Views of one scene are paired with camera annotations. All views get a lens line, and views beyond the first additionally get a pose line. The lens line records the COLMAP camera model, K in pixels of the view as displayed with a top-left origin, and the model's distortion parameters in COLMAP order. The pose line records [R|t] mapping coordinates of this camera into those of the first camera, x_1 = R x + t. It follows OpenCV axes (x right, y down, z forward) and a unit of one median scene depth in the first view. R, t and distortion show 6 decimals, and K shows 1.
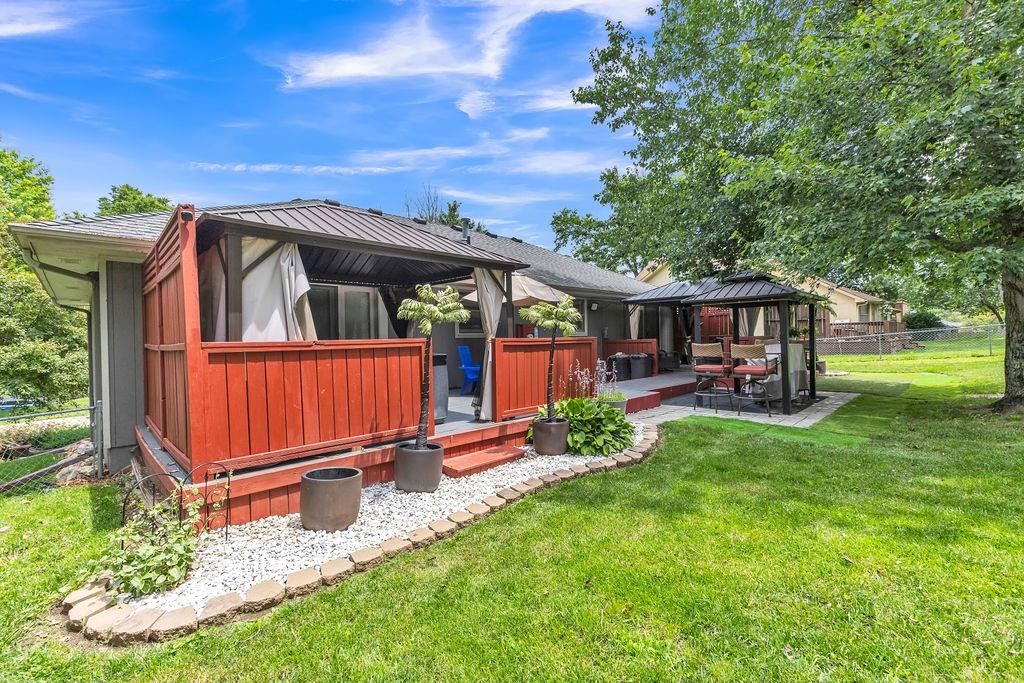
lens RADIAL K [[435.7, 0, 509.7], [0, 435.7, 340.2], [0, 0, 1]] dist [0.002082, -0.000126]
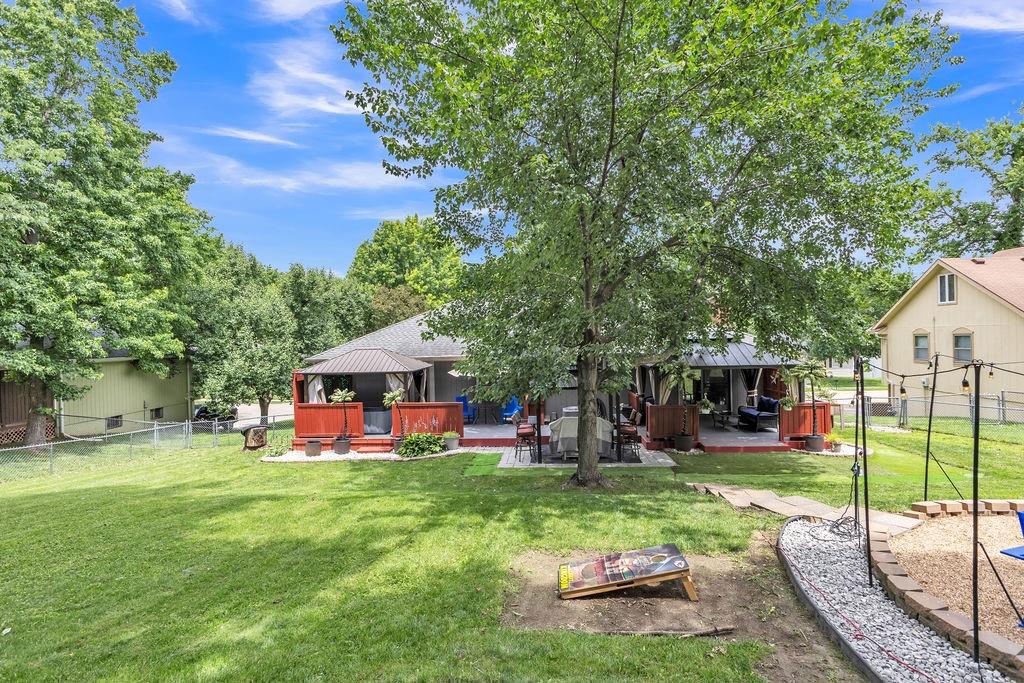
lens RADIAL K [[499.4, 0, 512.0], [0, 499.4, 341.5], [0, 0, 1]] dist [0.020822, -0.010756]
pose [[0.672302, 0.015559, -0.740114, 3.314078], [0.003363, 0.999705, 0.024071, -0.554535], [0.740270, -0.018672, 0.672051, -0.530739]]
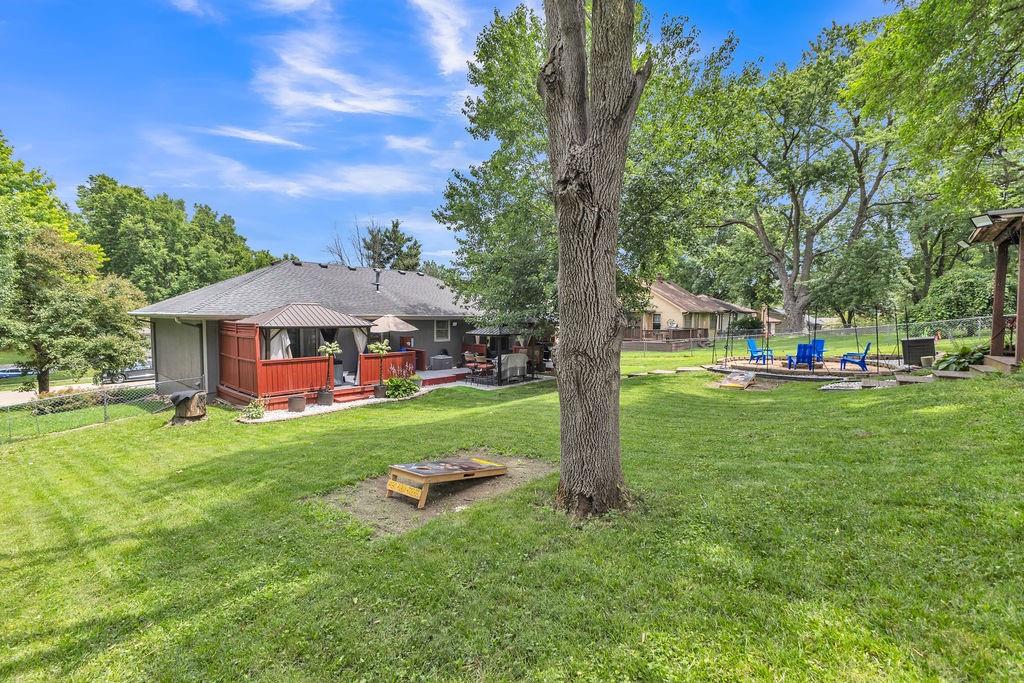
lens RADIAL K [[429.5, 0, 507.6], [0, 429.5, 336.2], [0, 0, 1]] dist [-0.001210, -0.000650]
pose [[0.996935, 0.025646, 0.073906, 0.886153], [-0.028751, 0.998735, 0.041251, -0.333962], [-0.072754, -0.043250, 0.996412, -2.227816]]
